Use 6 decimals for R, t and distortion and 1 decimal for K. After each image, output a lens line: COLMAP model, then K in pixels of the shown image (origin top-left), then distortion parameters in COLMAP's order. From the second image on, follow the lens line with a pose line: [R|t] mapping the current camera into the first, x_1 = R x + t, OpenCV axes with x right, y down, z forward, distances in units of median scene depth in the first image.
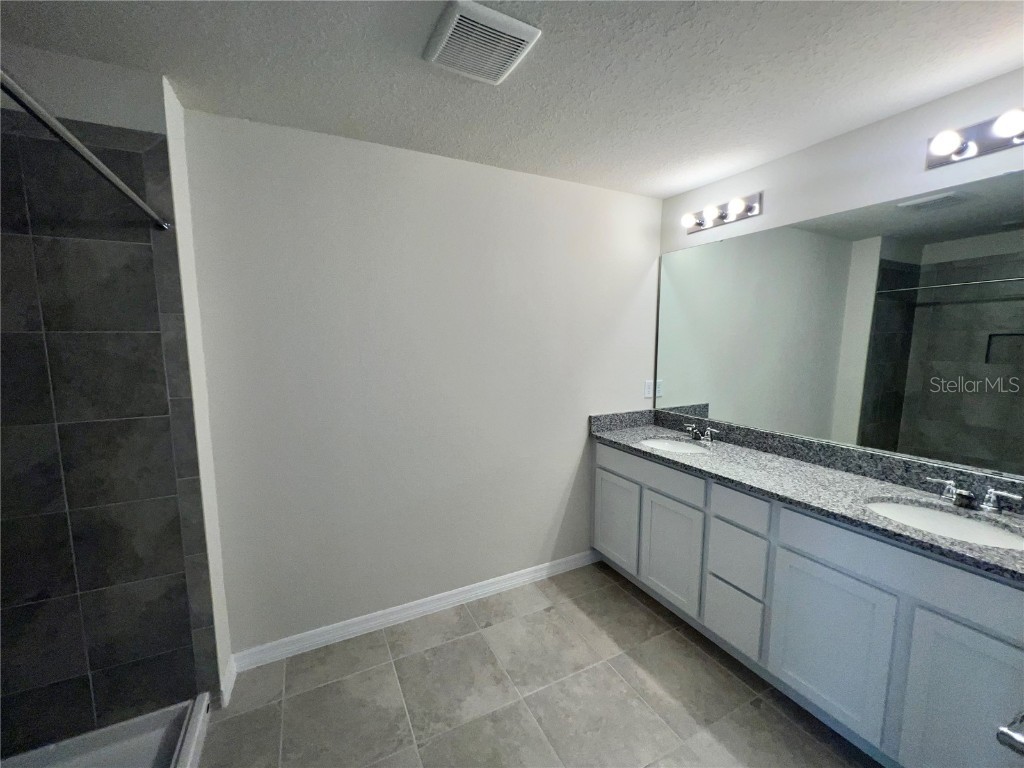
lens RADIAL K [[411.5, 0, 509.5], [0, 411.5, 386.8], [0, 0, 1]] dist [-0.000560, 0.000499]
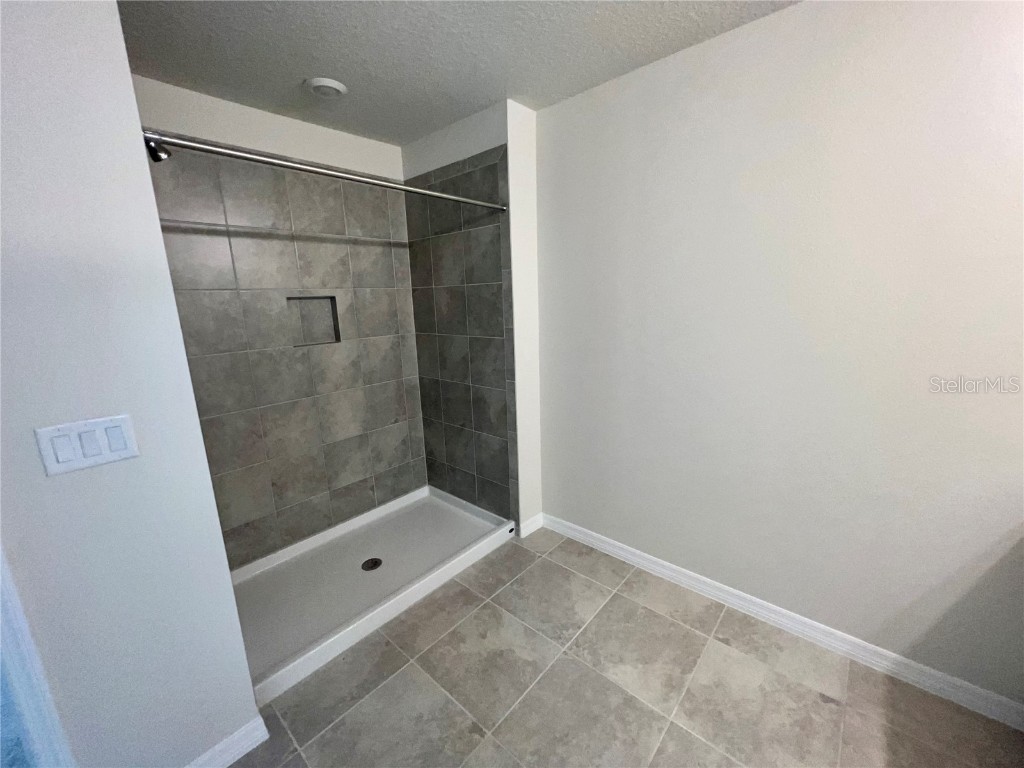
lens RADIAL K [[411.5, 0, 509.8], [0, 411.5, 386.1], [0, 0, 1]] dist [-0.000560, 0.000499]
pose [[0.370683, 0.193382, -0.908404, 0.542117], [-0.078313, 0.981108, 0.176903, -0.024604], [0.925452, 0.005565, 0.378824, 0.387549]]
